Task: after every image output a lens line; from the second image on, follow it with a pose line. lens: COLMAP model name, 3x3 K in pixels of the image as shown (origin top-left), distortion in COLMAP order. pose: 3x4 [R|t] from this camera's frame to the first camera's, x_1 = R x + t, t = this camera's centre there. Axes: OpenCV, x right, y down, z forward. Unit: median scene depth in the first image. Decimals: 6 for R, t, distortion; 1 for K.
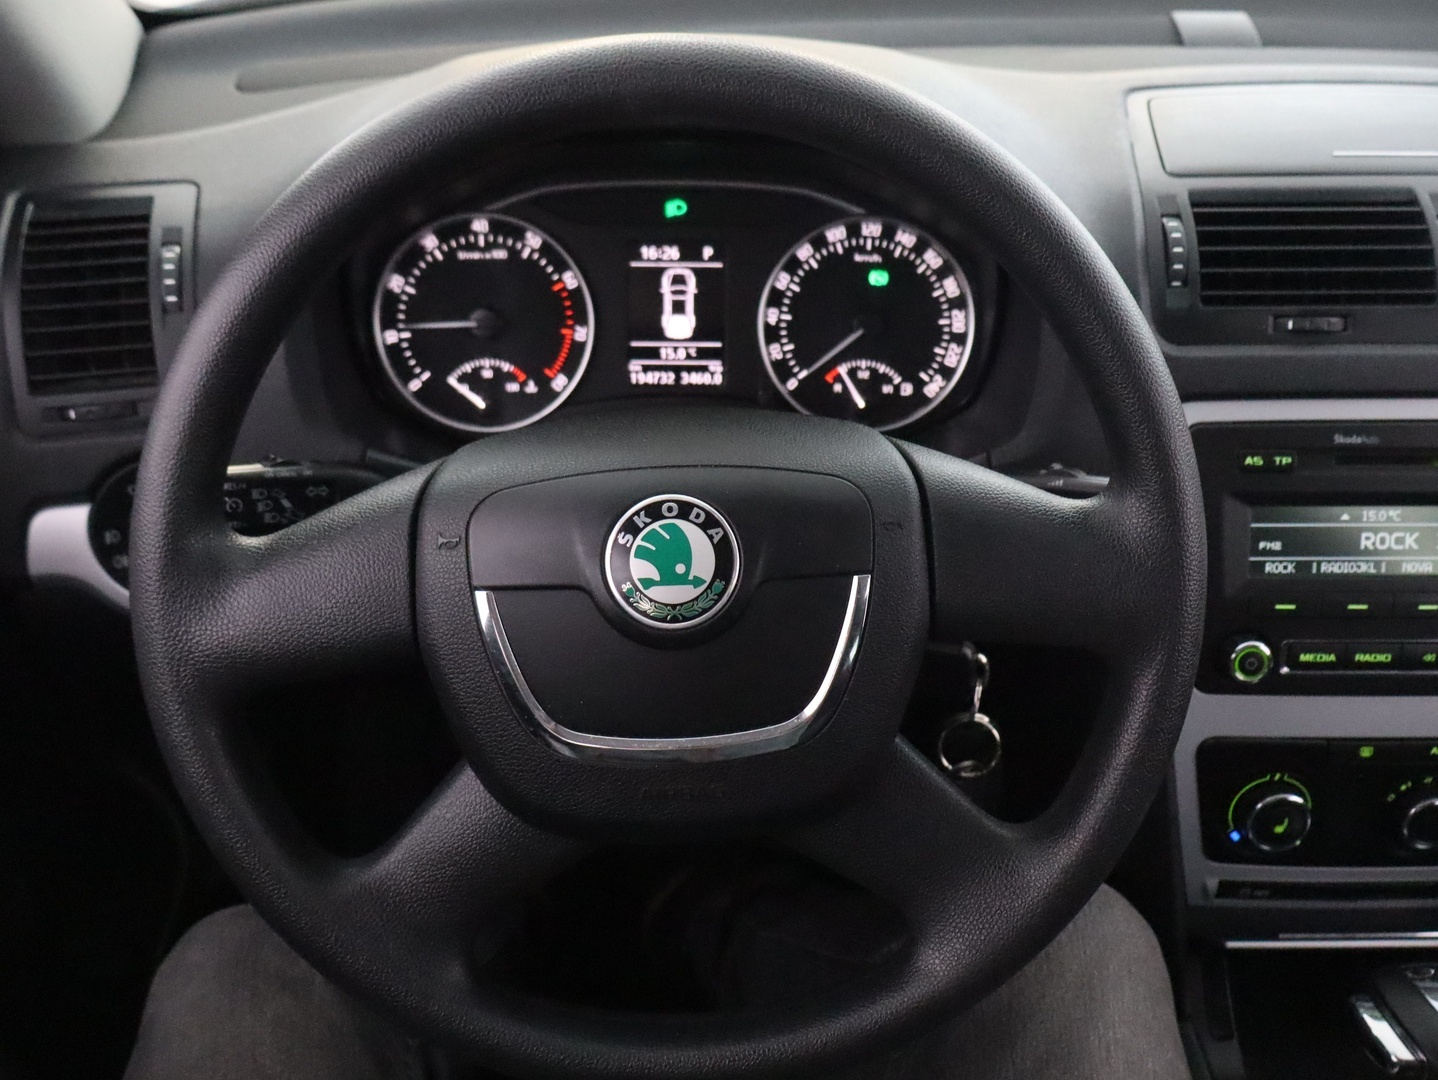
lens RADIAL K [[1143.4, 0, 723.3], [0, 1143.4, 543.3], [0, 0, 1]] dist [-0.050675, 0.003669]
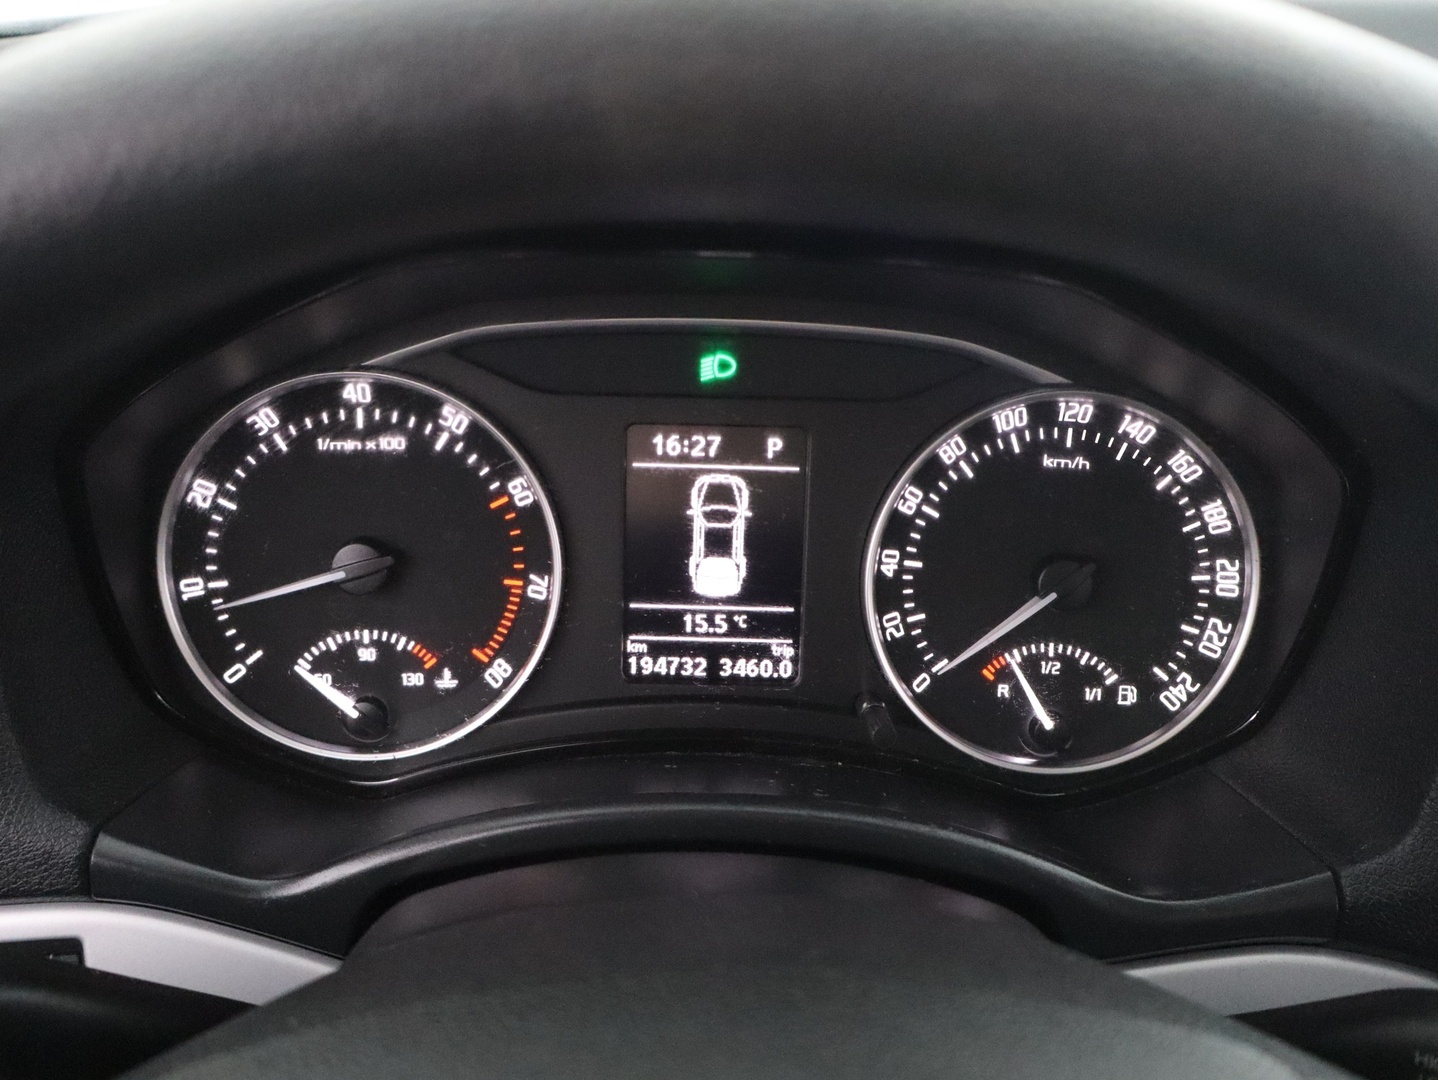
lens RADIAL K [[1143.4, 0, 717.3], [0, 1143.4, 542.8], [0, 0, 1]] dist [-0.050675, 0.003669]
pose [[0.999846, 0.017310, 0.003013, -0.041665], [-0.016949, 0.995403, -0.094262, -0.156378], [-0.004631, 0.094196, 0.995543, 0.456138]]
